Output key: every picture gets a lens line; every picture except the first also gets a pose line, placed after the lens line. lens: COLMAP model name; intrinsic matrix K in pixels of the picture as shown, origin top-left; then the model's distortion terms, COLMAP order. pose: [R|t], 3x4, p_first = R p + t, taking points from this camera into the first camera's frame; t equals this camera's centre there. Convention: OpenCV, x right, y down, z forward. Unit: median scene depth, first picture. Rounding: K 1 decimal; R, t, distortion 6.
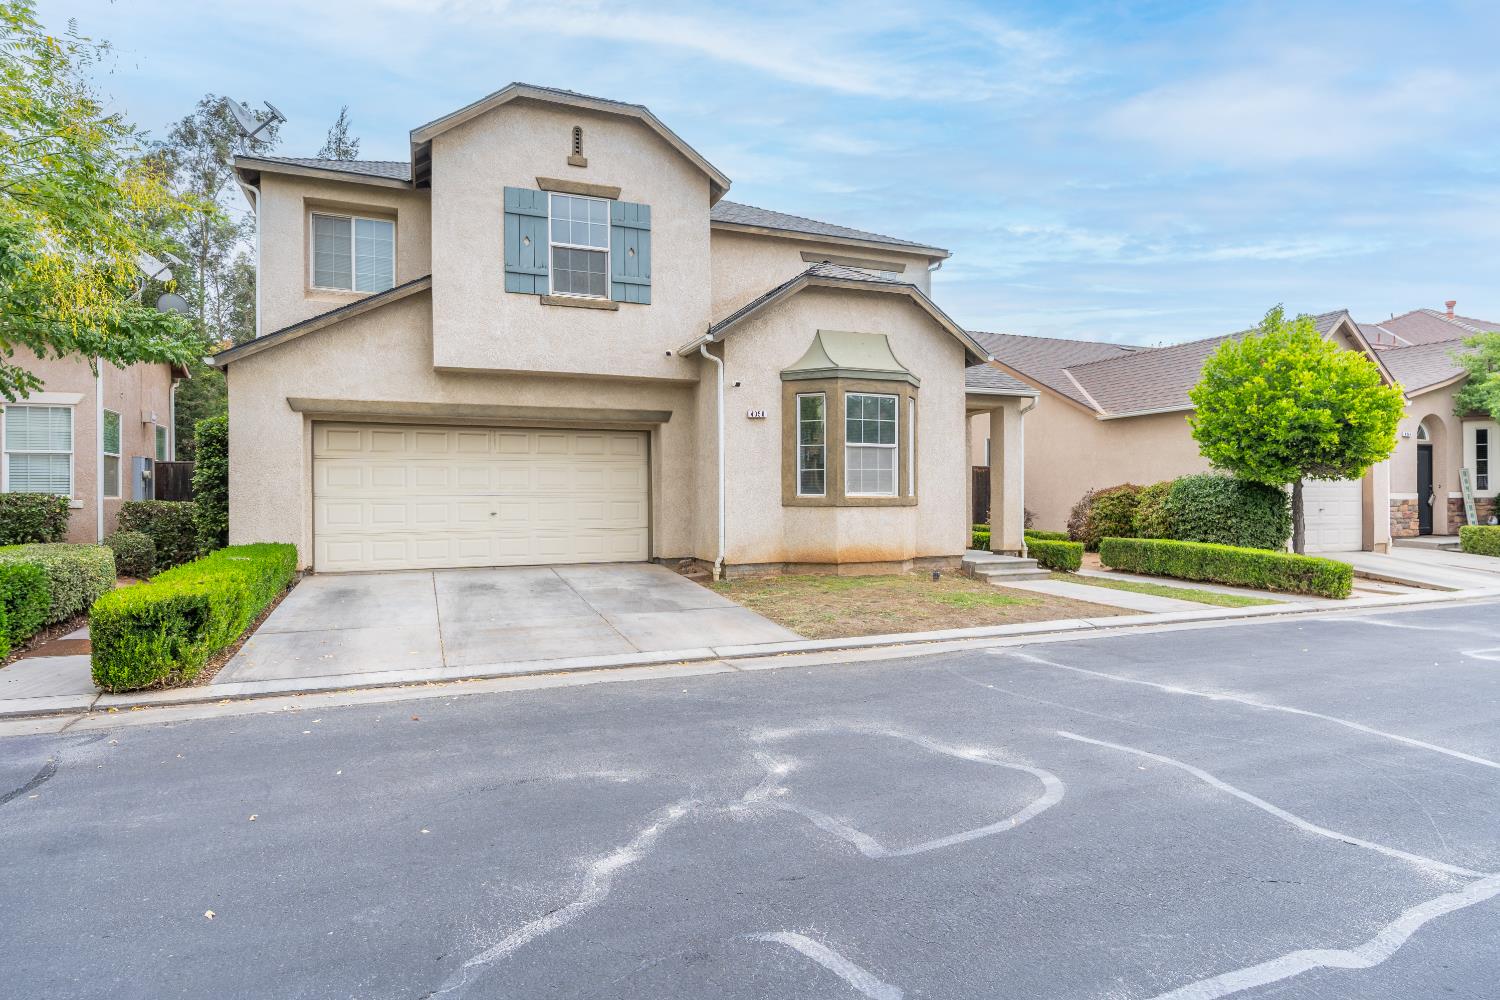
lens RADIAL K [[817.9, 0, 750.0], [0, 817.9, 500.0], [0, 0, 1]] dist [-0.000201, 0.001039]
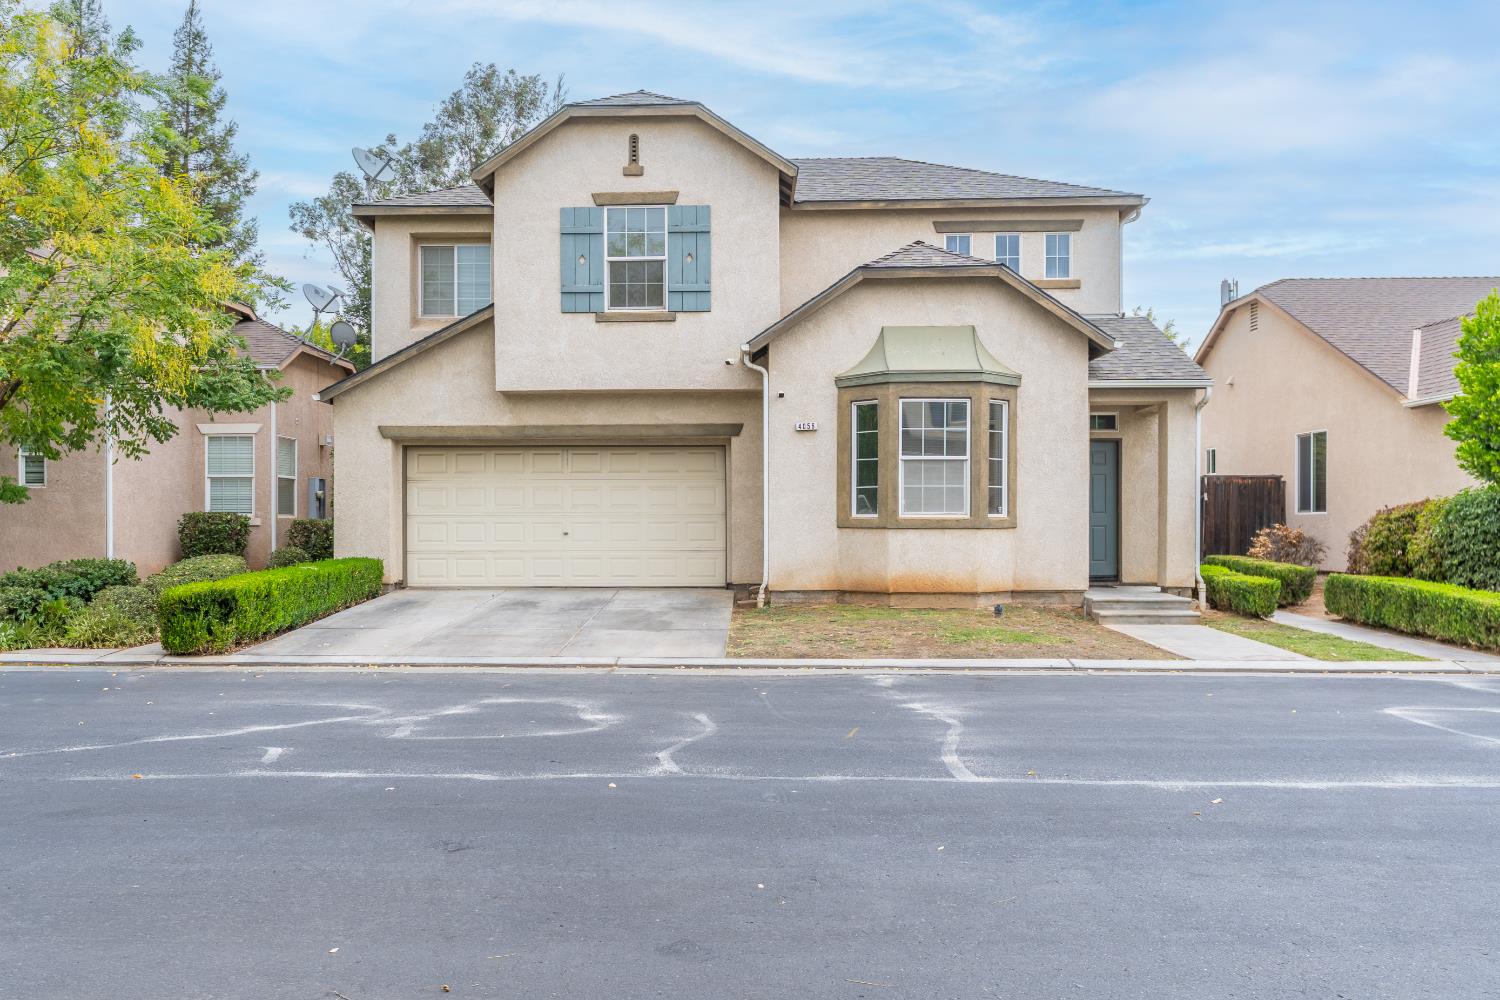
lens RADIAL K [[1159.0, 0, 703.8], [0, 1159.0, 527.4], [0, 0, 1]] dist [0.031728, -0.115675]
pose [[0.908953, 0.006338, -0.416850, 0.438272], [-0.003792, 0.999969, 0.006935, -0.001160], [0.416881, -0.004722, 0.908949, -0.216403]]
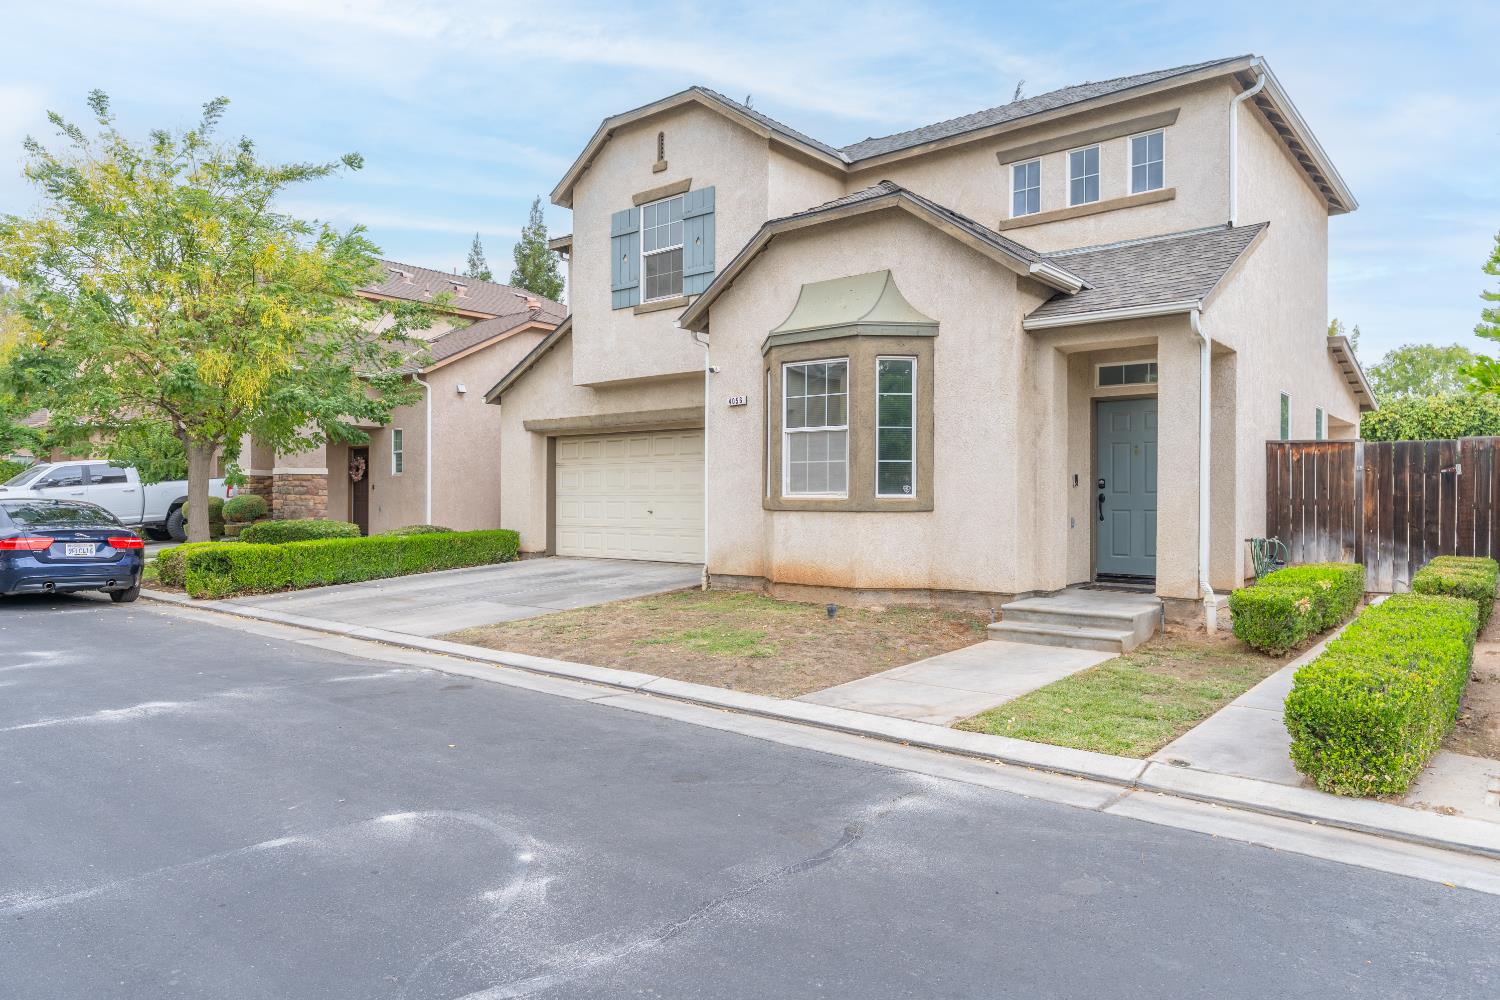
lens RADIAL K [[961.2, 0, 750.0], [0, 961.2, 500.0], [0, 0, 1]] dist [0.001510, -0.000534]
pose [[0.470897, 0.007402, -0.882157, 0.893592], [-0.006616, 0.999966, 0.004859, -0.006311], [0.882163, 0.003549, 0.470930, 0.533825]]
